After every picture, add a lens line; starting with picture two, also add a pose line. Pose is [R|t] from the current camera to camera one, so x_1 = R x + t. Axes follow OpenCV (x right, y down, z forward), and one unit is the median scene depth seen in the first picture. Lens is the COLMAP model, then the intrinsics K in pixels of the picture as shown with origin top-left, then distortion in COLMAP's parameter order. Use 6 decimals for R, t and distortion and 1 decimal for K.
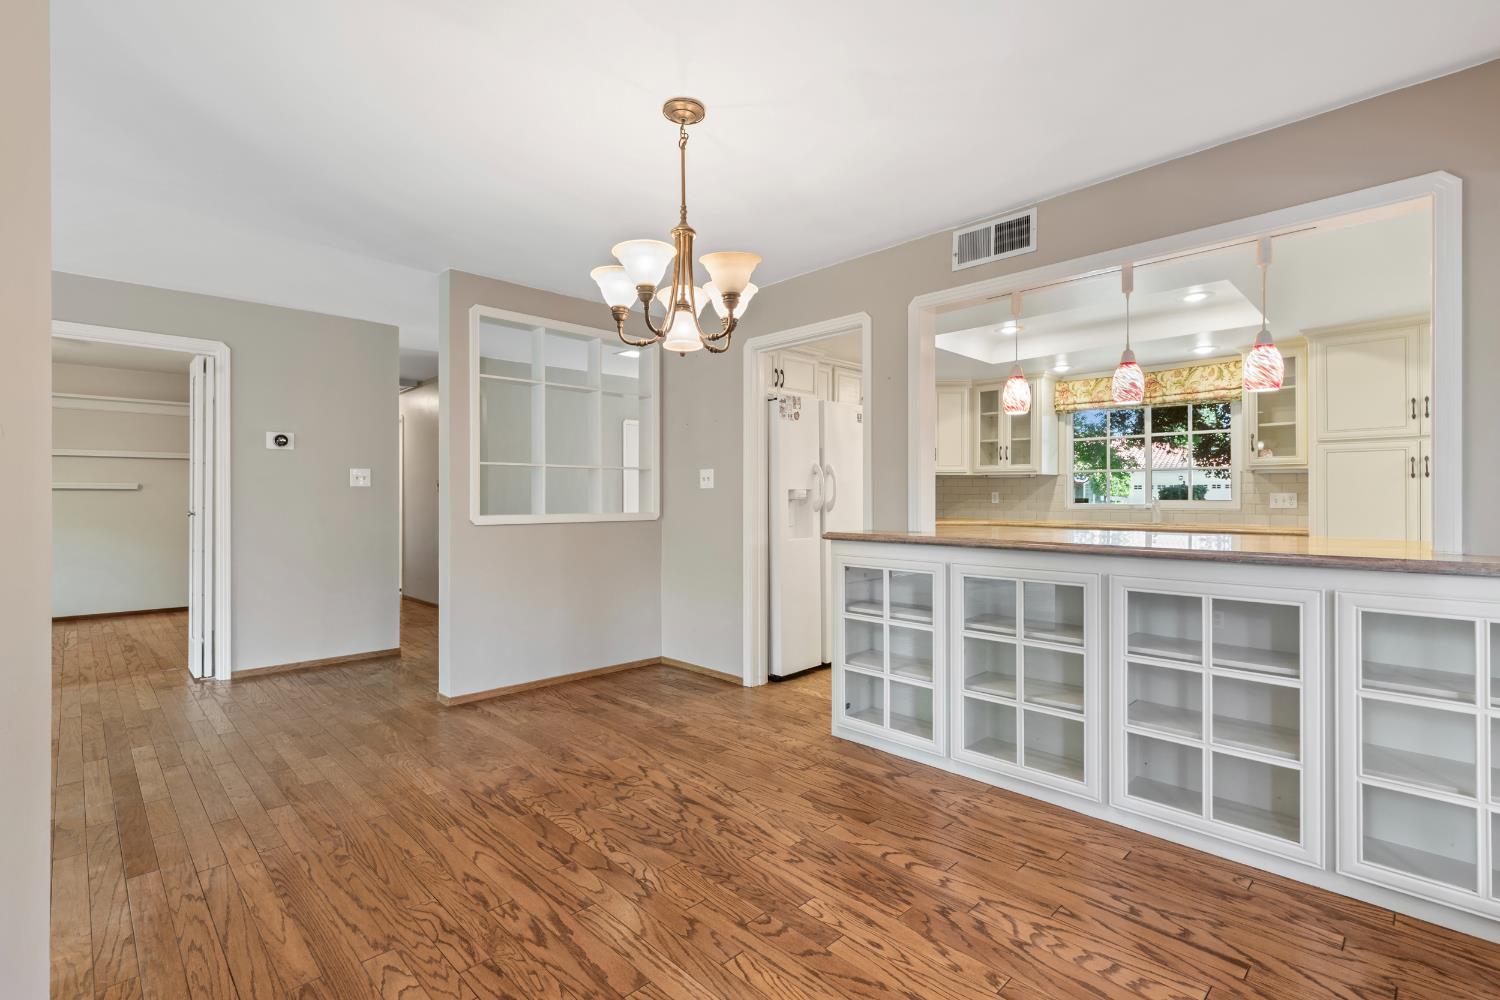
lens RADIAL K [[685.6, 0, 747.0], [0, 685.6, 495.8], [0, 0, 1]] dist [-0.000356, -0.000042]
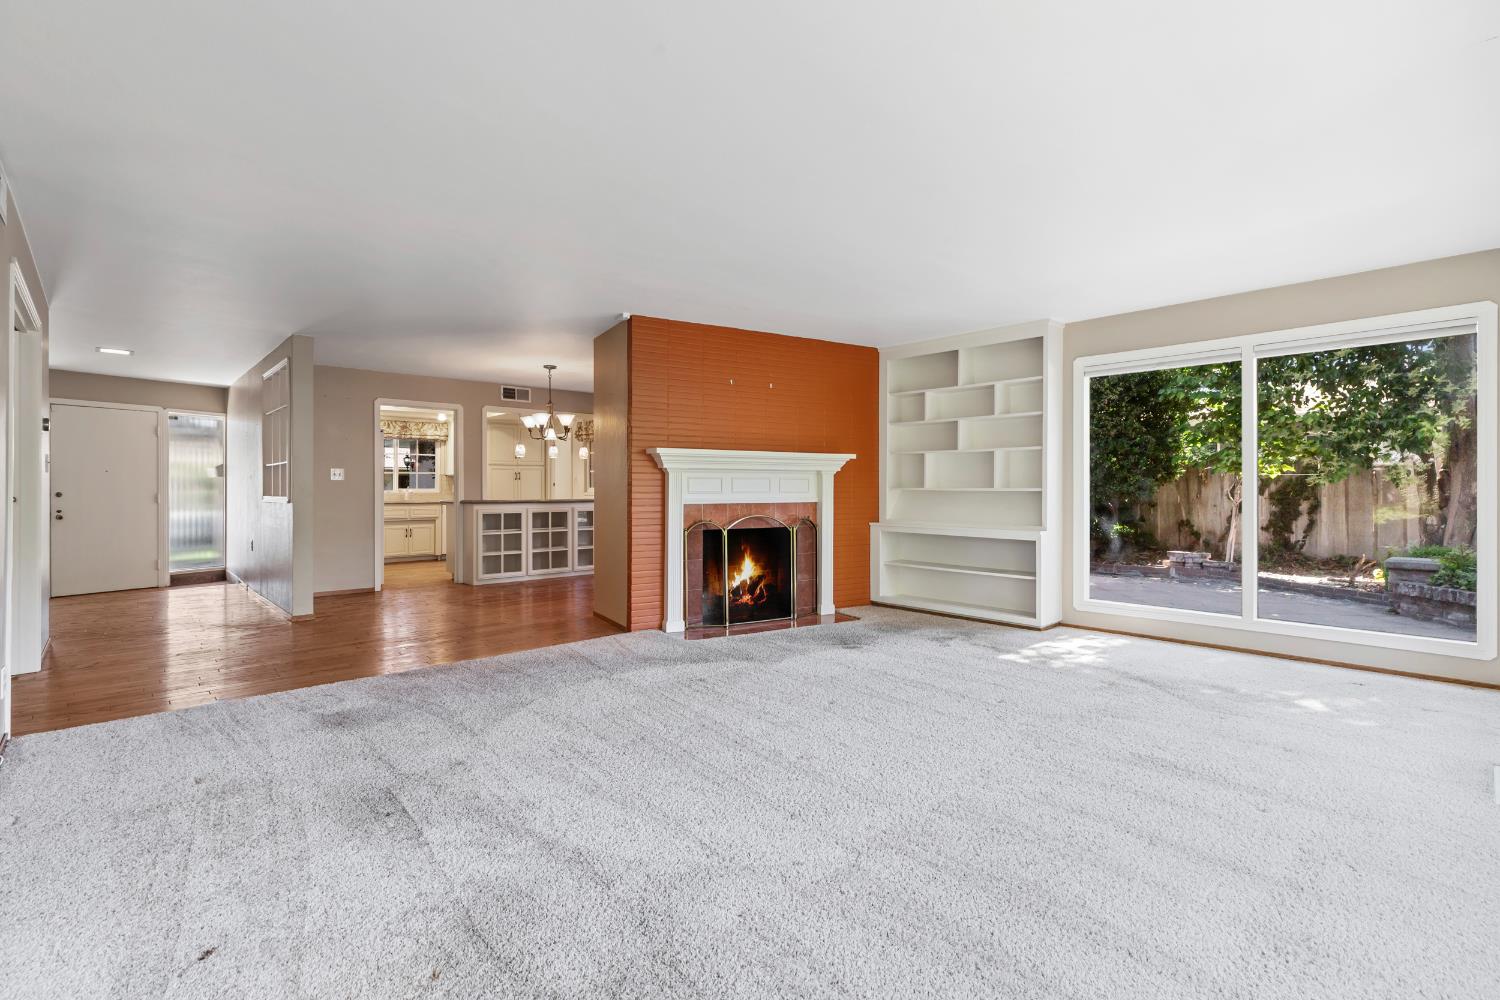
lens RADIAL K [[685.6, 0, 751.2], [0, 685.6, 492.4], [0, 0, 1]] dist [-0.000356, -0.000042]
pose [[0.025109, -0.002707, 0.999681, -2.150892], [-0.003977, 0.999988, 0.002807, 0.013751], [-0.999677, -0.004047, 0.025098, -0.023746]]
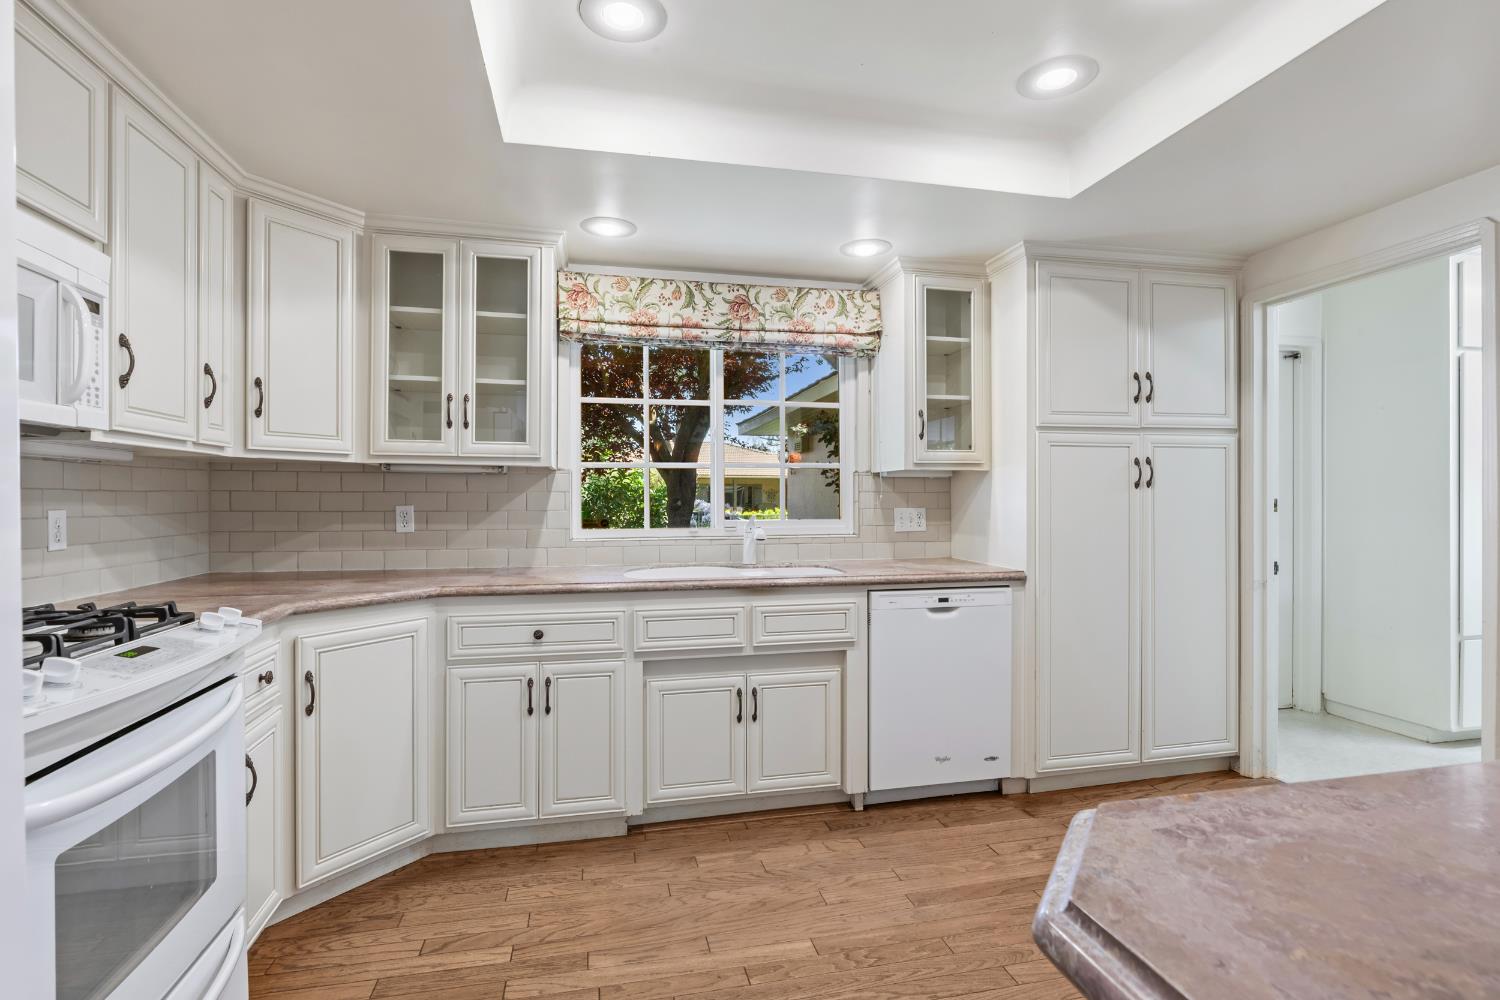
lens RADIAL K [[736.3, 0, 757.4], [0, 736.3, 497.6], [0, 0, 1]] dist [-0.003079, -0.000194]
pose [[0.518772, -0.000844, 0.854912, 0.170985], [-0.000501, 0.999999, 0.001291, -0.022001], [-0.854912, -0.001098, 0.518771, 1.145392]]
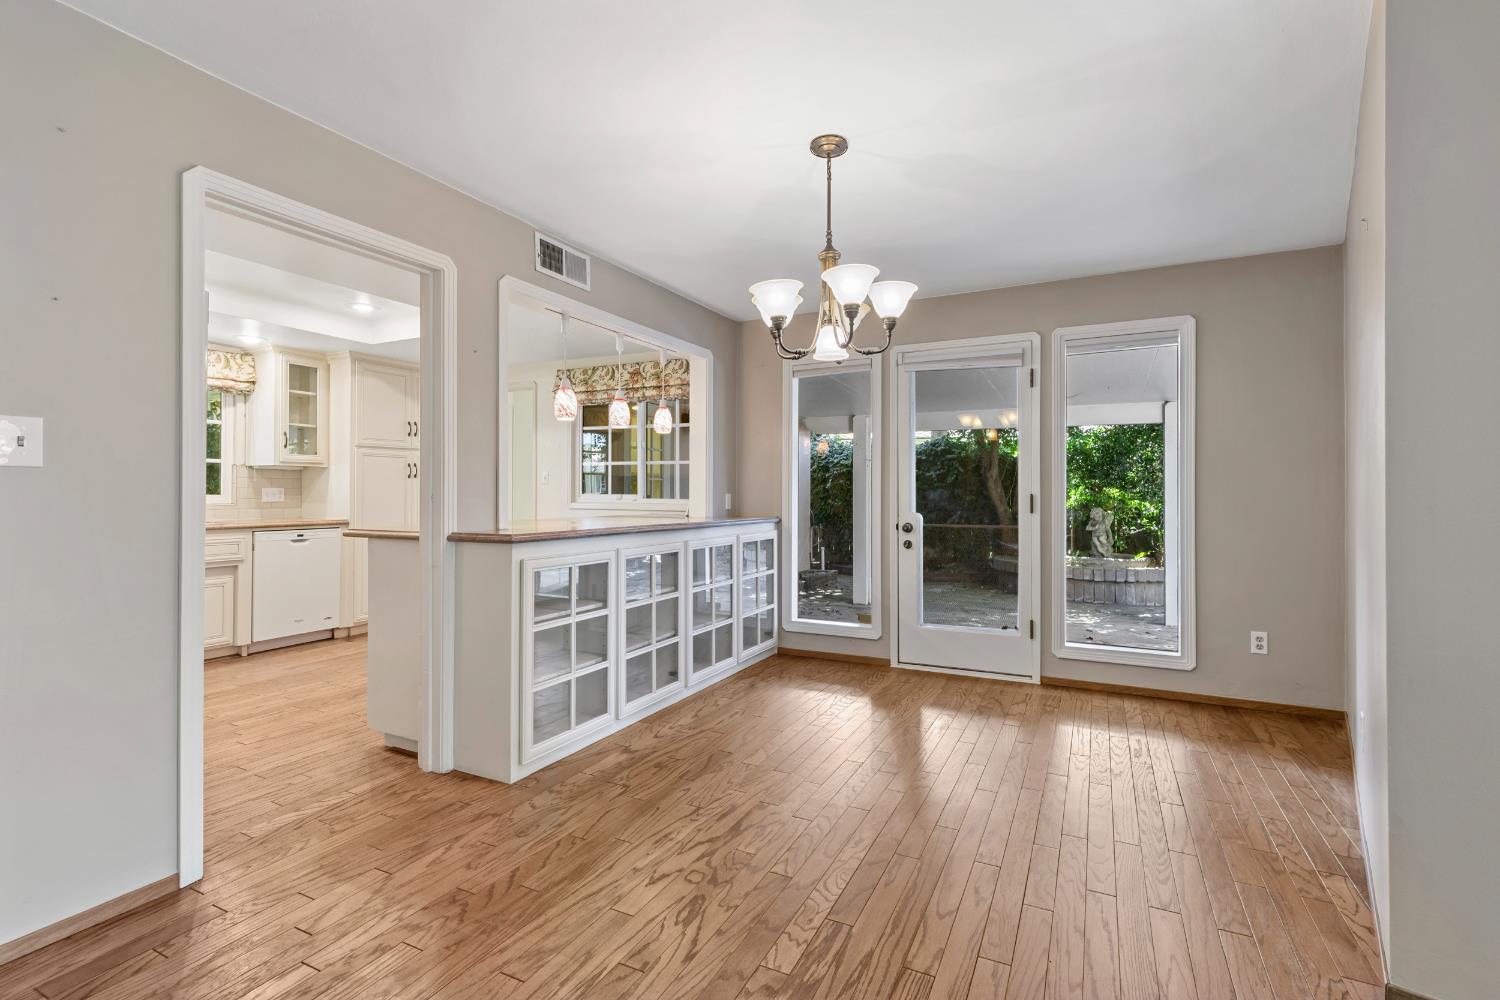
lens RADIAL K [[685.6, 0, 755.5], [0, 685.6, 488.6], [0, 0, 1]] dist [-0.000356, -0.000042]
pose [[-0.325768, 0.006781, 0.945425, -0.714159], [-0.005098, 0.999947, -0.008928, 0.004287], [-0.945436, -0.007728, -0.325717, 0.955602]]
